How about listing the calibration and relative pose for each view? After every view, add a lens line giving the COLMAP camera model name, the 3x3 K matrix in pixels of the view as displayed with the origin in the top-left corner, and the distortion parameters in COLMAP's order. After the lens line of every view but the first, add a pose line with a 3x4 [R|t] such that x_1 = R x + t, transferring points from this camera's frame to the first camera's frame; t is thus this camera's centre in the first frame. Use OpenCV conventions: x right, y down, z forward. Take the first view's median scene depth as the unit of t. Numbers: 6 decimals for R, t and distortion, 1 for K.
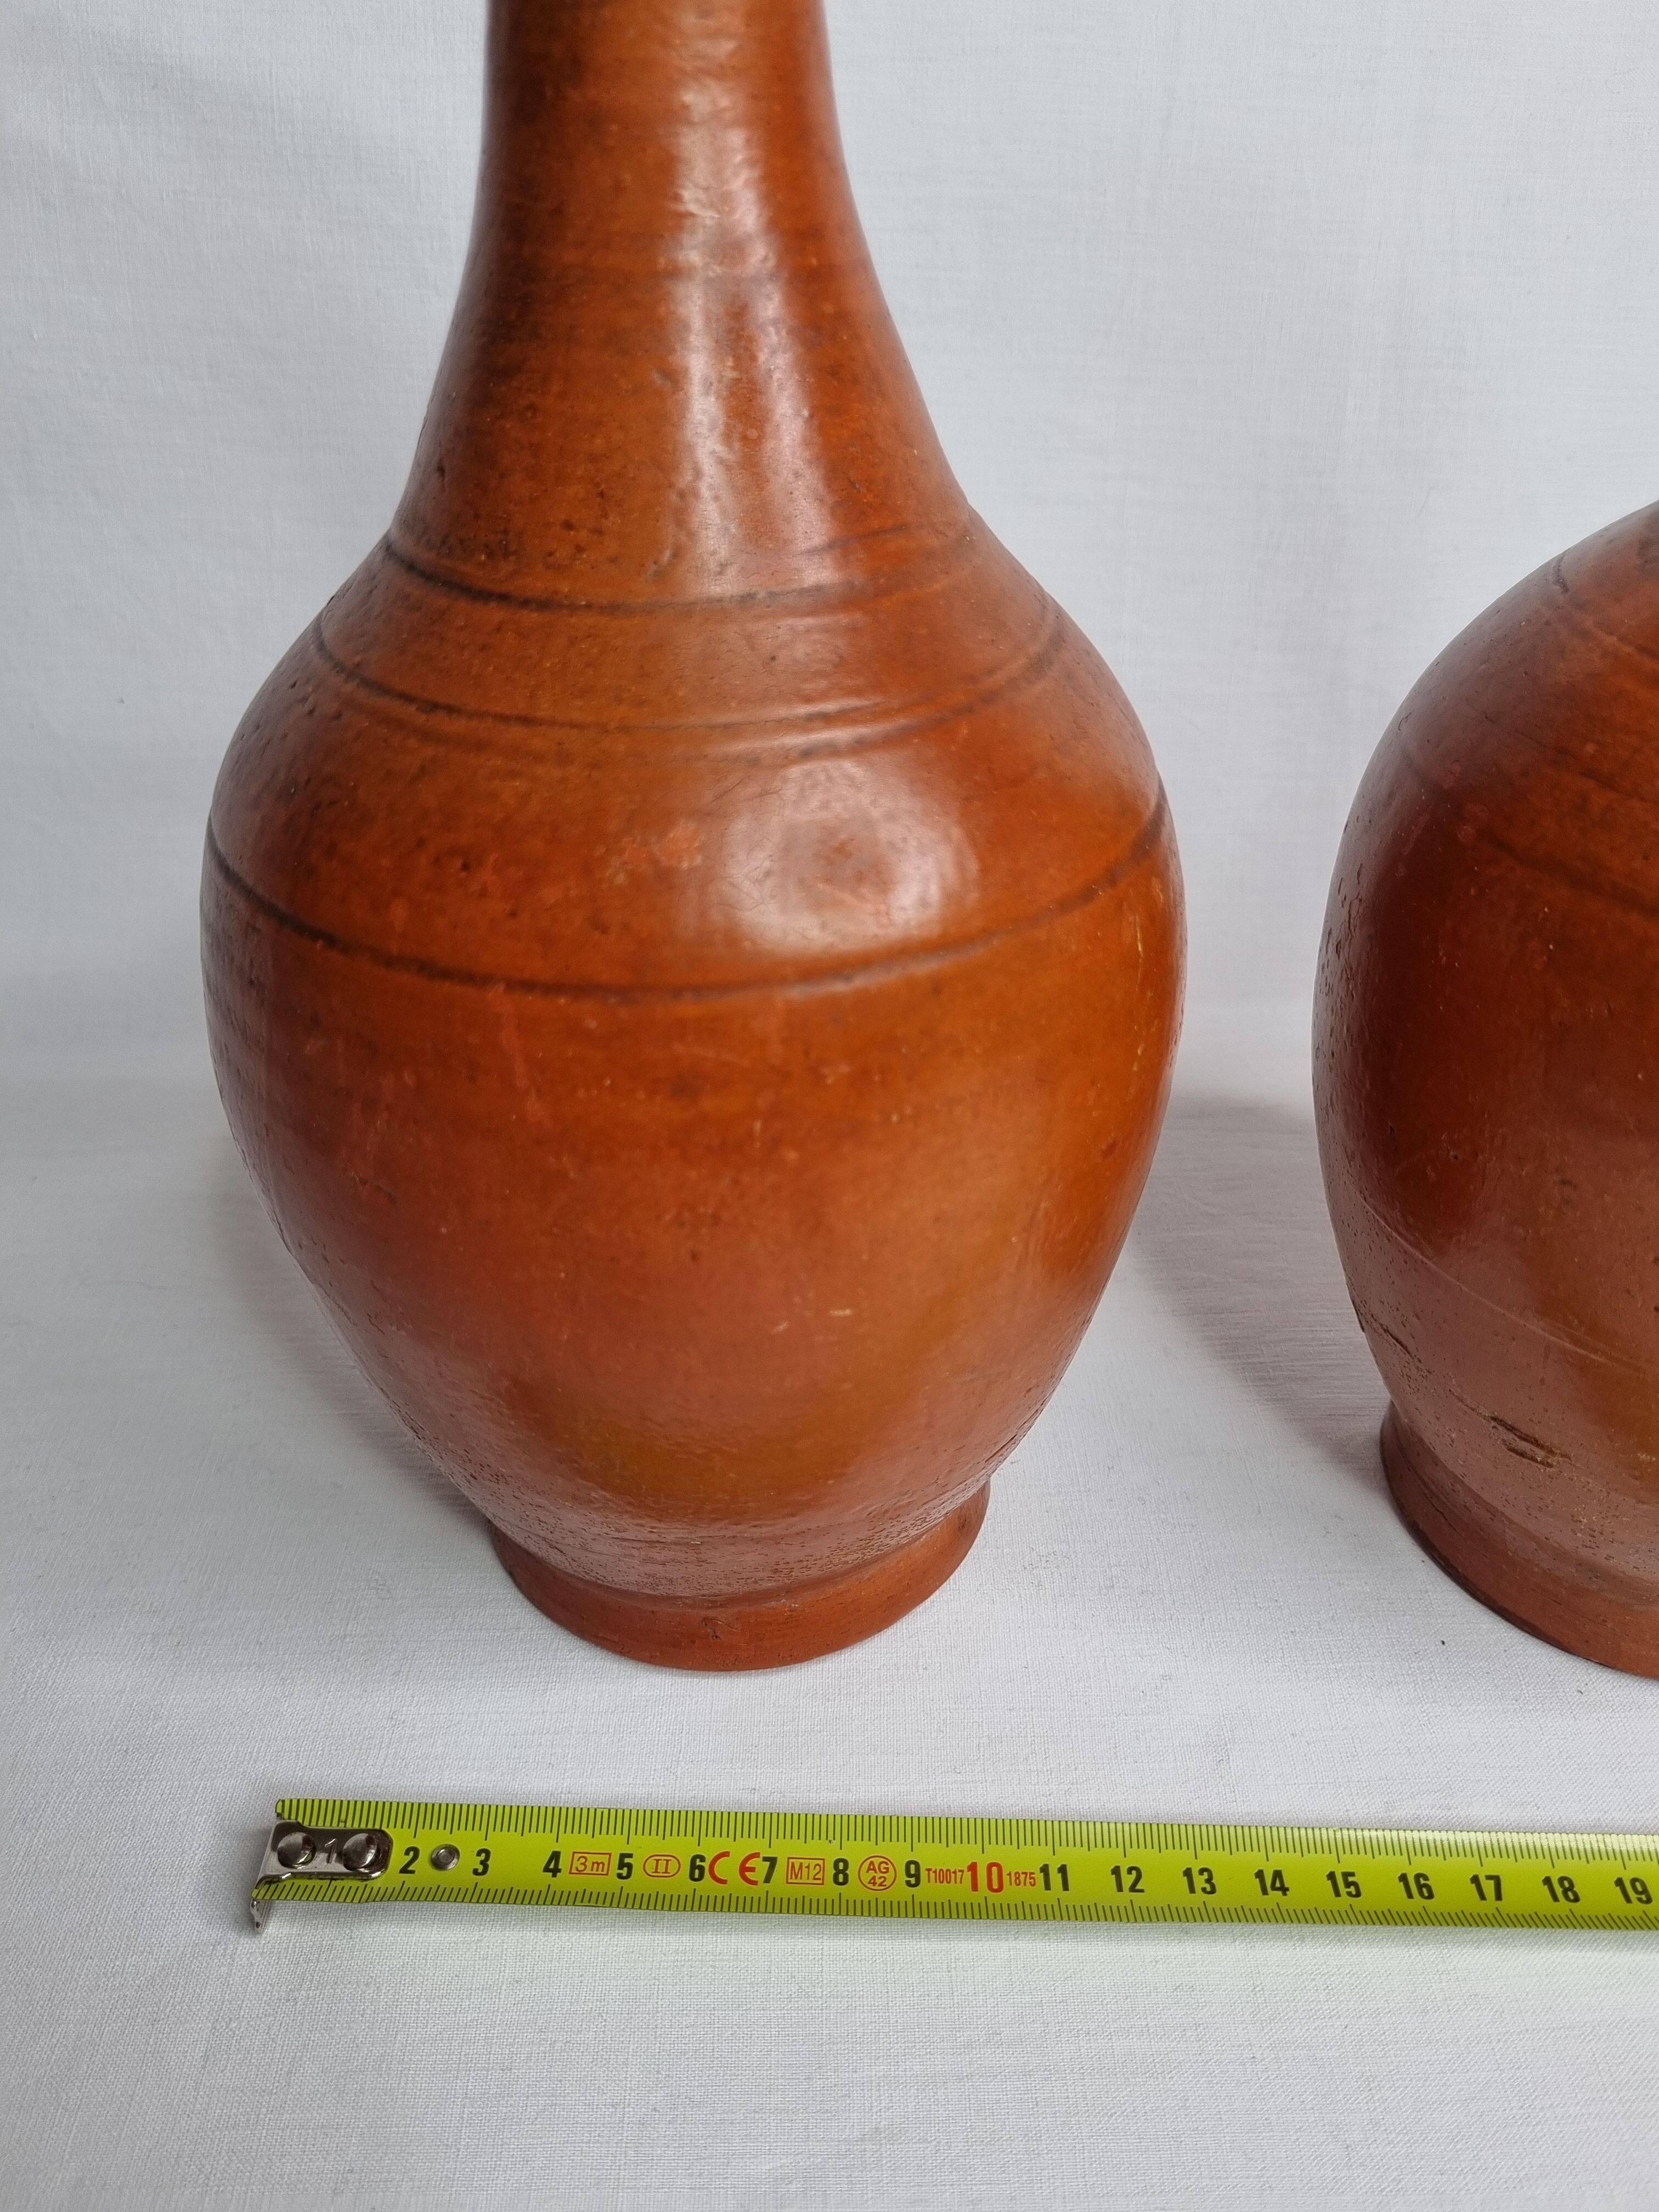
lens RADIAL K [[1681.4, 0, 840.4], [0, 1681.4, 1107.5], [0, 0, 1]] dist [0.012126, 0.014575]
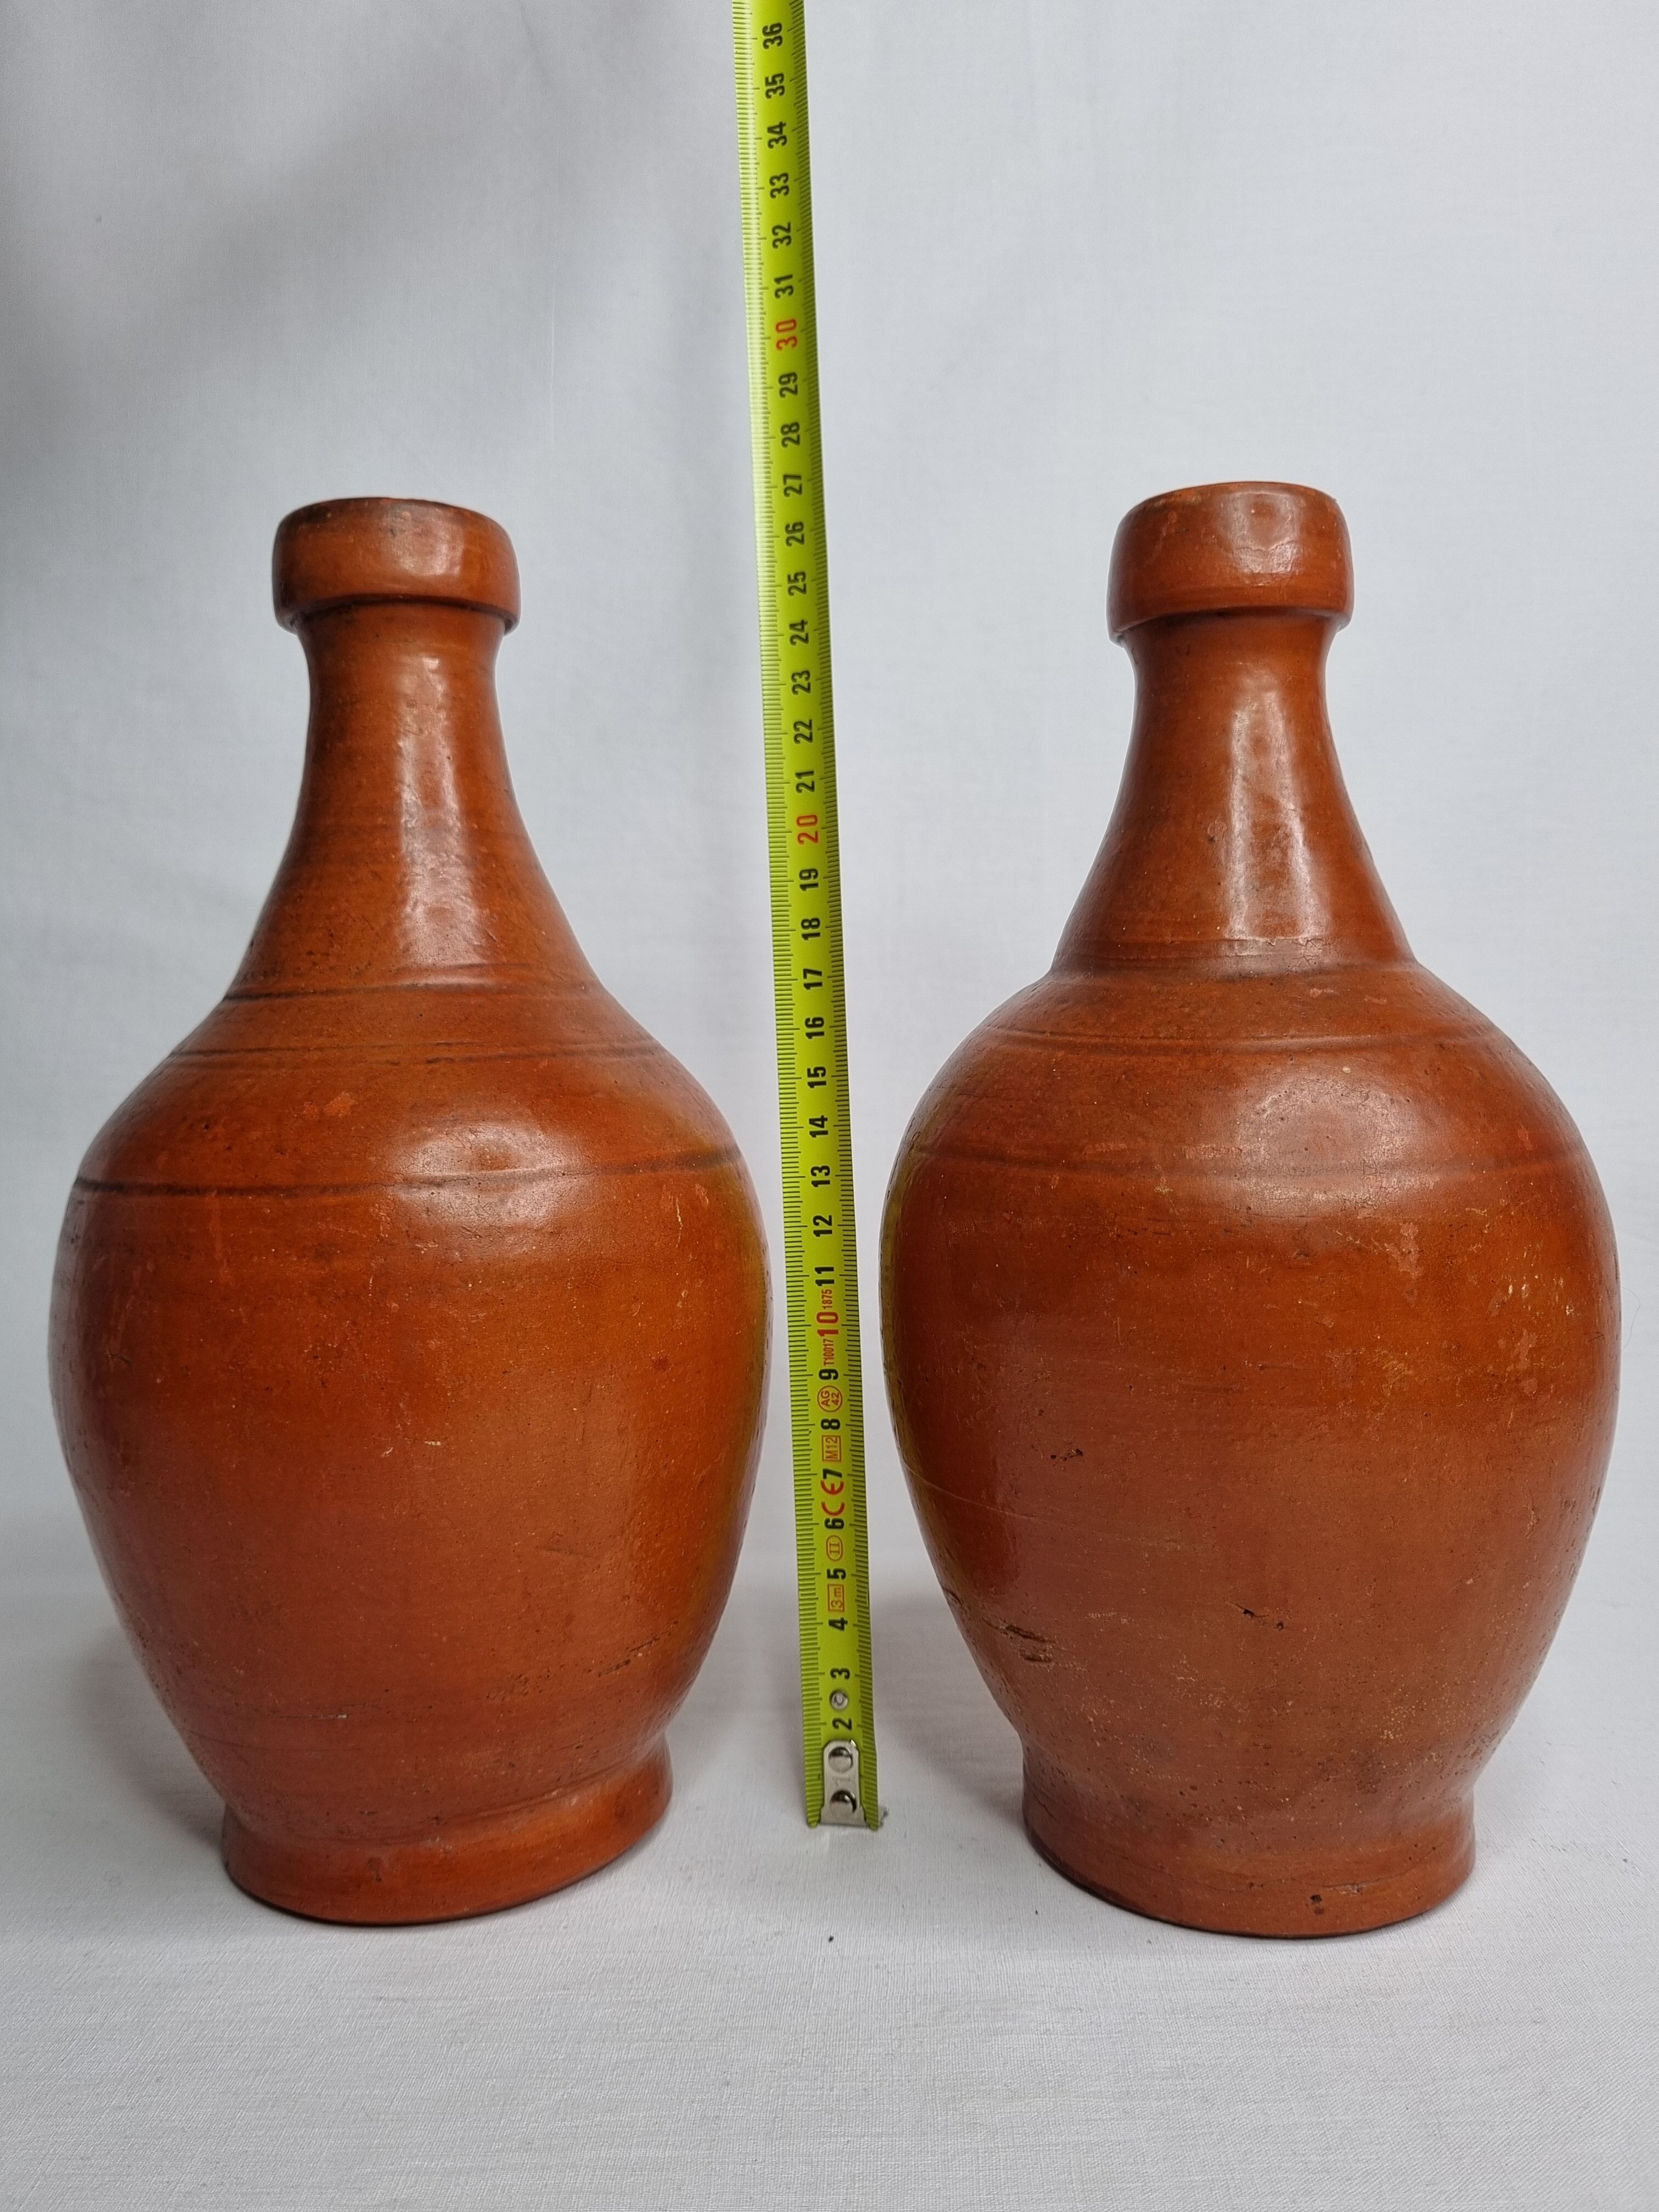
lens RADIAL K [[1694.0, 0, 814.2], [0, 1694.0, 1132.0], [0, 0, 1]] dist [0.035259, -0.032341]
pose [[0.997345, -0.022362, -0.069299, 0.446744], [-0.014508, 0.871573, -0.490051, 0.623064], [0.071357, 0.489756, 0.868935, -0.333684]]
